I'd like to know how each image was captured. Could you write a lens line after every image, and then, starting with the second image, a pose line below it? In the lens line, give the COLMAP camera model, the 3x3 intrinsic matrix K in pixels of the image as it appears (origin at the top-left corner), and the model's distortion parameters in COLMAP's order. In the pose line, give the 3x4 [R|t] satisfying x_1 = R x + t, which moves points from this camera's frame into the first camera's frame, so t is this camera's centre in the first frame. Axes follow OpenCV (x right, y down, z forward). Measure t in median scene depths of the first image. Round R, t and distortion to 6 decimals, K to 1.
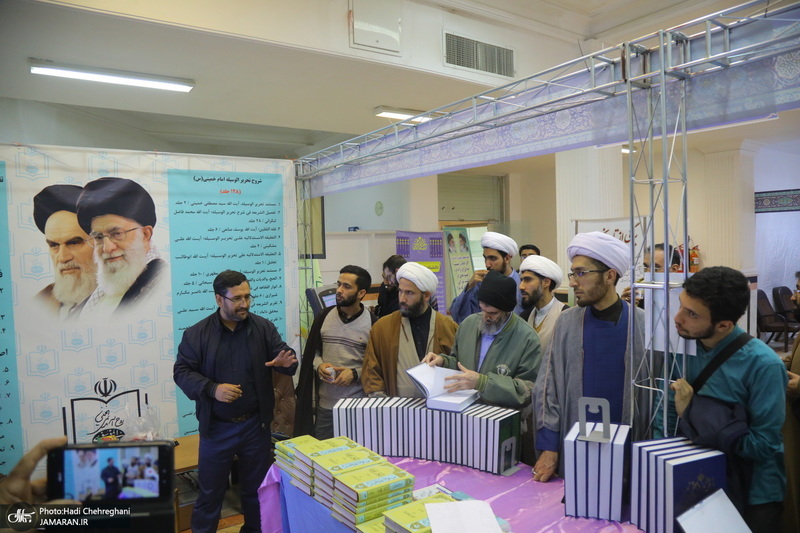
lens RADIAL K [[551.8, 0, 400.0], [0, 551.8, 266.5], [0, 0, 1]] dist [-0.119208, 0.071339]
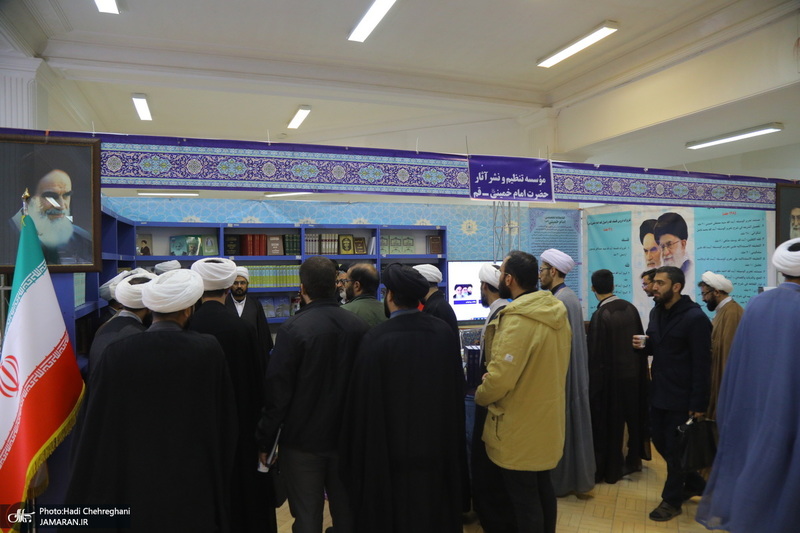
lens RADIAL K [[551.8, 0, 400.0], [0, 551.8, 266.5], [0, 0, 1]] dist [-0.119208, 0.071339]
pose [[-0.235986, 0.031311, -0.971252, 1.372053], [-0.028292, 0.998836, 0.039074, -0.033929], [0.971345, 0.036700, -0.234825, 0.559916]]
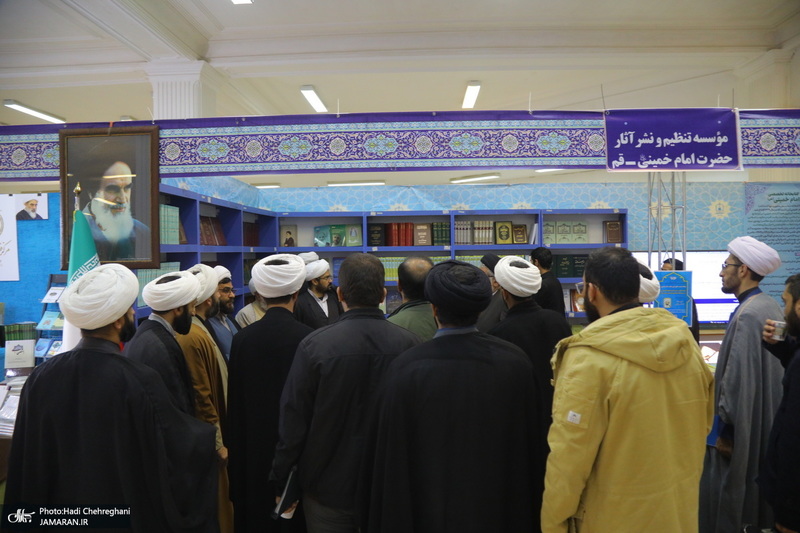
lens RADIAL K [[551.8, 0, 400.0], [0, 551.8, 266.5], [0, 0, 1]] dist [-0.119208, 0.071339]
pose [[-0.591661, 0.050489, -0.804605, 1.114361], [-0.011393, 0.997414, 0.070966, -0.041832], [0.806107, 0.051155, -0.589555, 0.652398]]
